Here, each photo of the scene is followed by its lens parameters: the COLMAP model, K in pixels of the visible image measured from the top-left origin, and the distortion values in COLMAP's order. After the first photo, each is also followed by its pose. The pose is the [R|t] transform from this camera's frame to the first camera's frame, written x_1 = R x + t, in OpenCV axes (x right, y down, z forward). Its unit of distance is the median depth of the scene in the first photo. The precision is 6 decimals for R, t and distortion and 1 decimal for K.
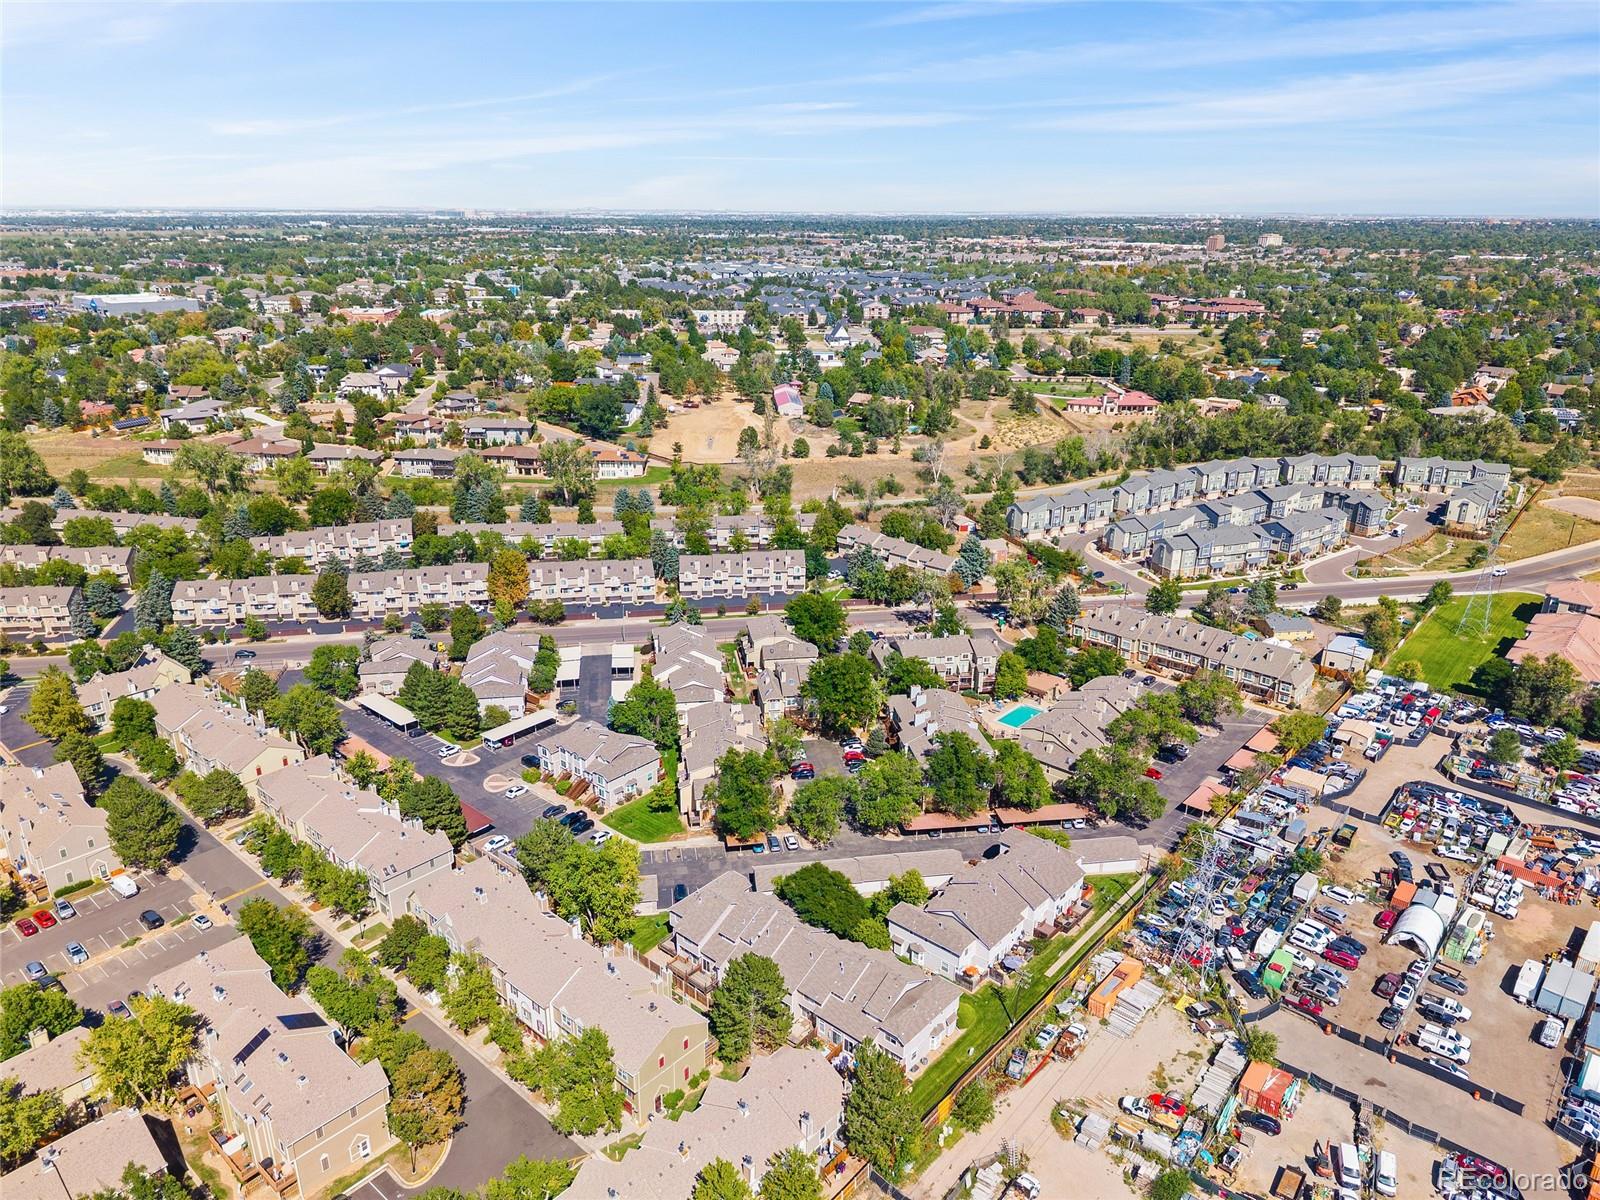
lens RADIAL K [[1077.5, 0, 792.1], [0, 1077.5, 600.5], [0, 0, 1]] dist [0.032990, -0.031714]
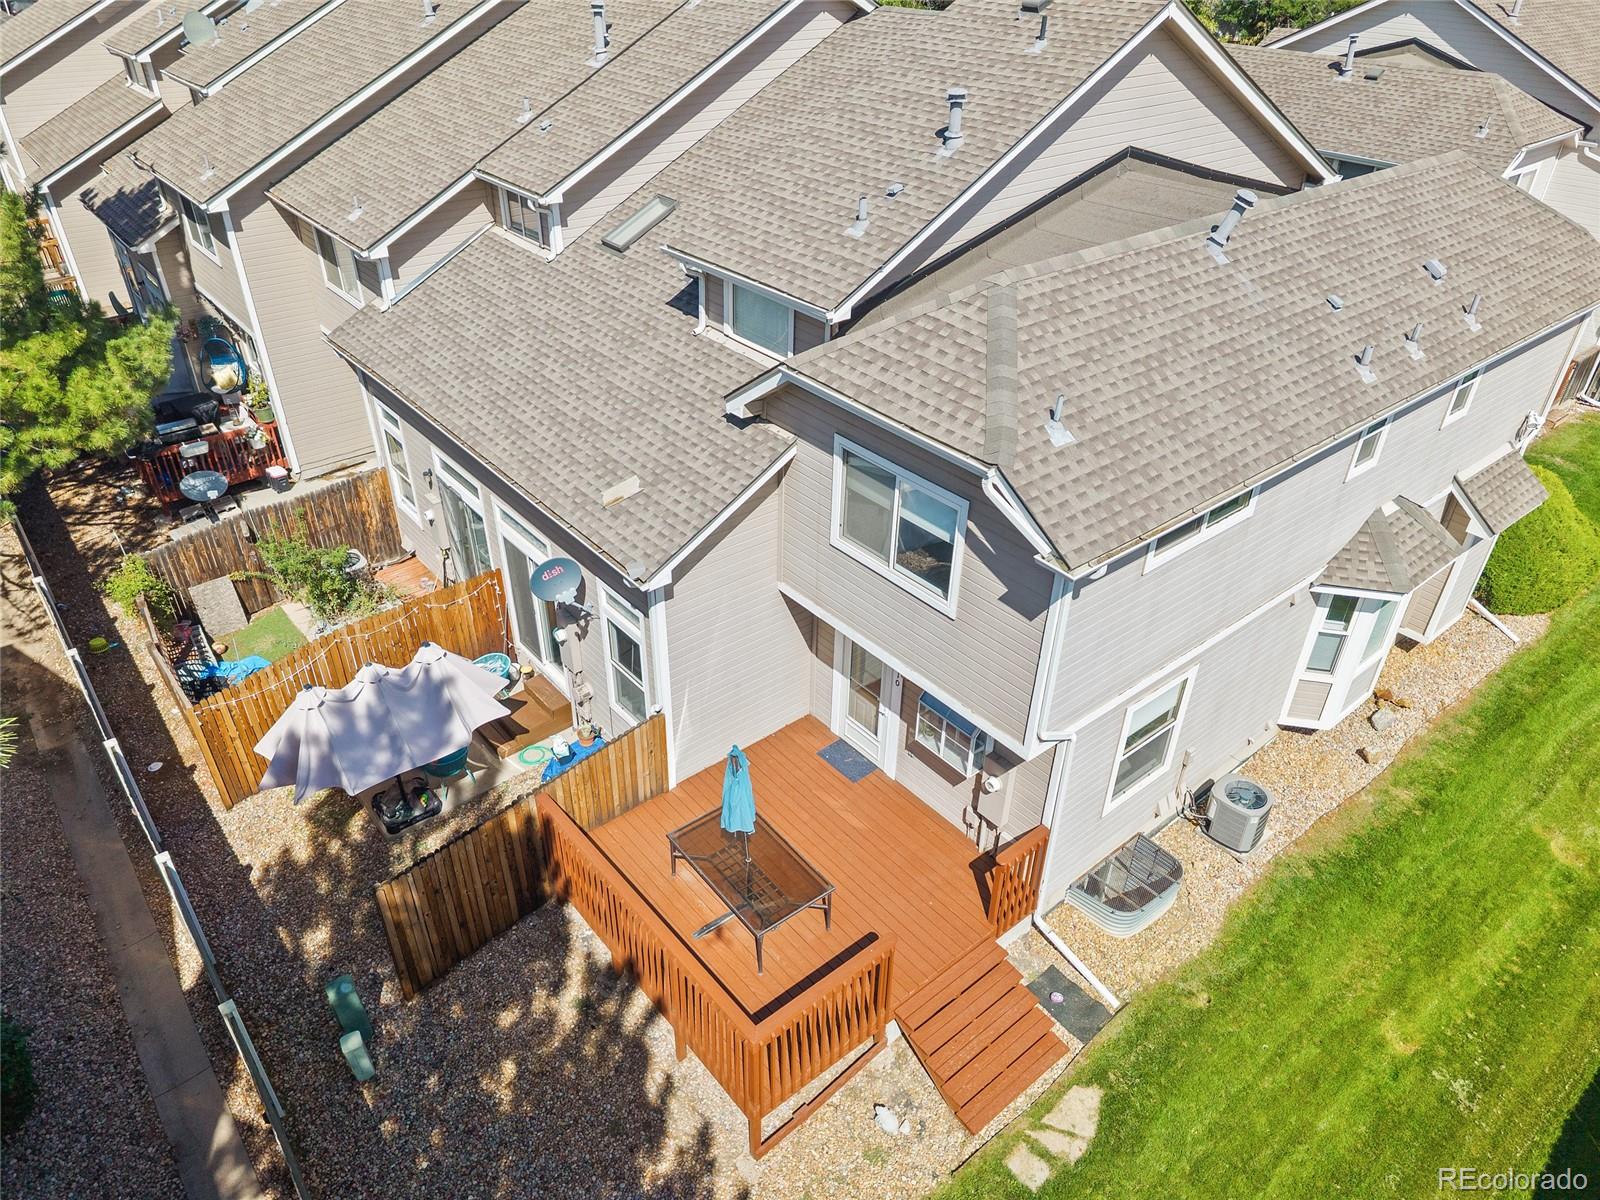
lens RADIAL K [[1077.5, 0, 796.2], [0, 1077.5, 600.3], [0, 0, 1]] dist [0.032990, -0.031714]
pose [[0.987722, 0.092715, -0.125737, 0.047557], [-0.059394, 0.967276, 0.246677, 0.196955], [0.144493, -0.236180, 0.960906, 0.463152]]
